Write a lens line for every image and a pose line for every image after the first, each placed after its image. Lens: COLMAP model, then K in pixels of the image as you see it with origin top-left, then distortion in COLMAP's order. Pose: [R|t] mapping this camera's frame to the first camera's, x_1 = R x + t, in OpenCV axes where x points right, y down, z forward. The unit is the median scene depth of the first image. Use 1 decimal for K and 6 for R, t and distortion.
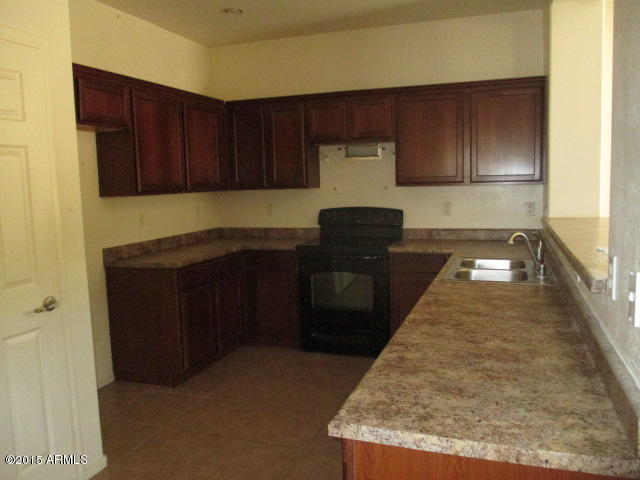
lens RADIAL K [[529.8, 0, 320.0], [0, 529.8, 240.0], [0, 0, 1]] dist [-0.039498, 0.012788]
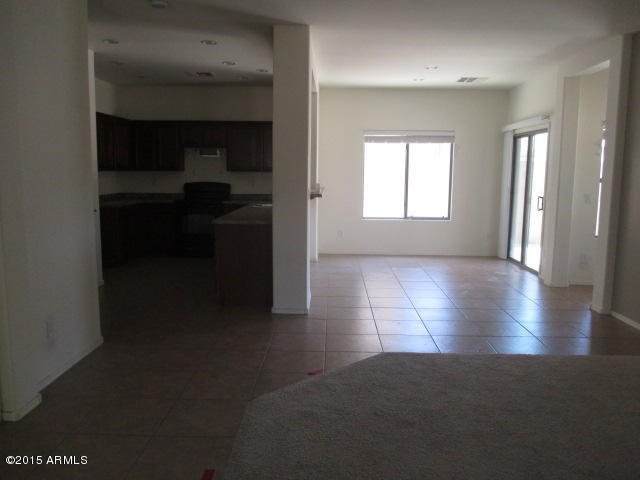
lens RADIAL K [[529.8, 0, 320.0], [0, 529.8, 240.0], [0, 0, 1]] dist [-0.039498, 0.012788]
pose [[0.949390, -0.003999, 0.314073, -0.143936], [-0.001727, 0.999837, 0.017952, 0.116857], [-0.314094, -0.017586, 0.949229, -0.968722]]
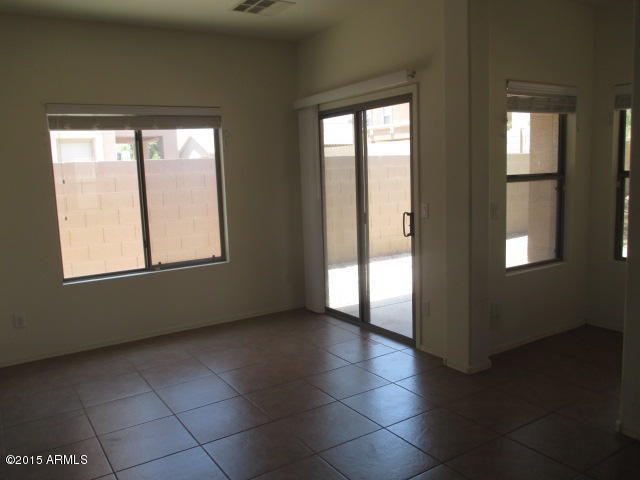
lens RADIAL K [[529.8, 0, 320.0], [0, 529.8, 240.0], [0, 0, 1]] dist [-0.039498, 0.012788]
pose [[0.612107, -0.104077, 0.783896, 0.170994], [0.111245, 0.992776, 0.044944, -0.001338], [-0.782911, 0.059694, 0.619264, -0.095203]]
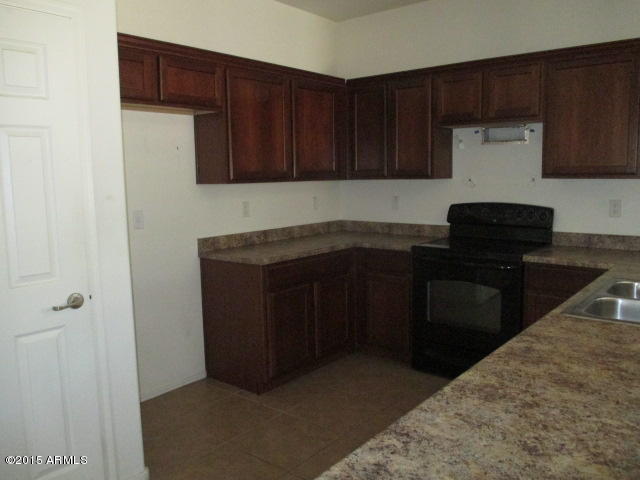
lens RADIAL K [[529.8, 0, 320.0], [0, 529.8, 240.0], [0, 0, 1]] dist [-0.039498, 0.012788]
pose [[0.941267, 0.053973, -0.333322, 0.098608], [-0.047373, 0.998487, 0.027904, -0.015919], [0.334324, -0.010474, 0.942400, 0.152649]]
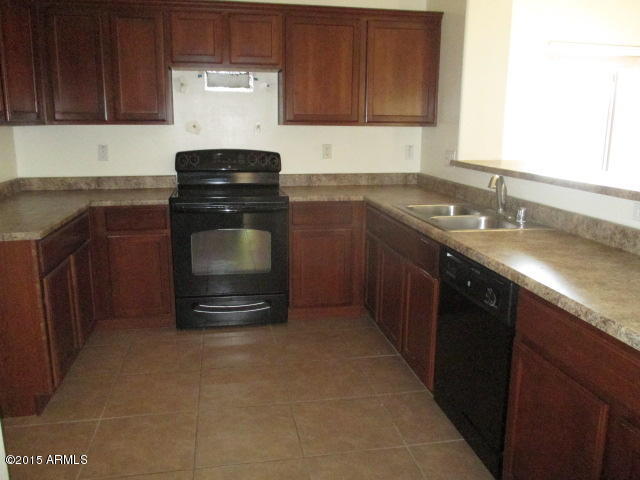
lens RADIAL K [[529.8, 0, 320.0], [0, 529.8, 240.0], [0, 0, 1]] dist [-0.039498, 0.012788]
pose [[0.865722, -0.075347, 0.494821, -0.241882], [0.026080, 0.994052, 0.105738, -0.004935], [-0.499845, -0.078635, 0.862538, 0.220414]]
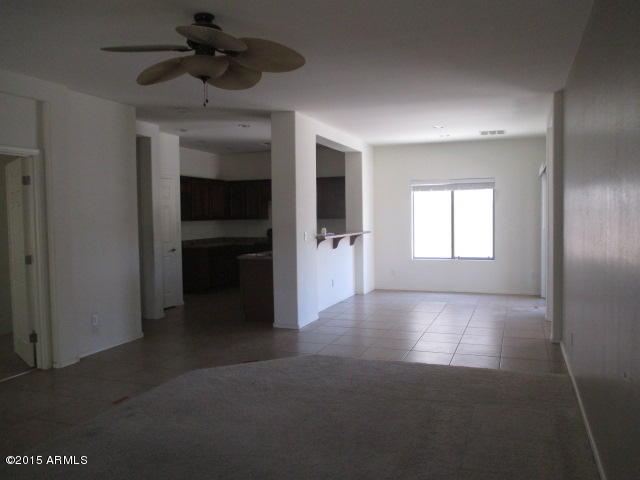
lens RADIAL K [[529.8, 0, 320.0], [0, 529.8, 240.0], [0, 0, 1]] dist [-0.039498, 0.012788]
pose [[0.999640, 0.015999, -0.021531, 0.301282], [-0.017359, 0.997763, -0.064559, 0.146023], [0.020450, 0.064909, 0.997682, -1.380328]]
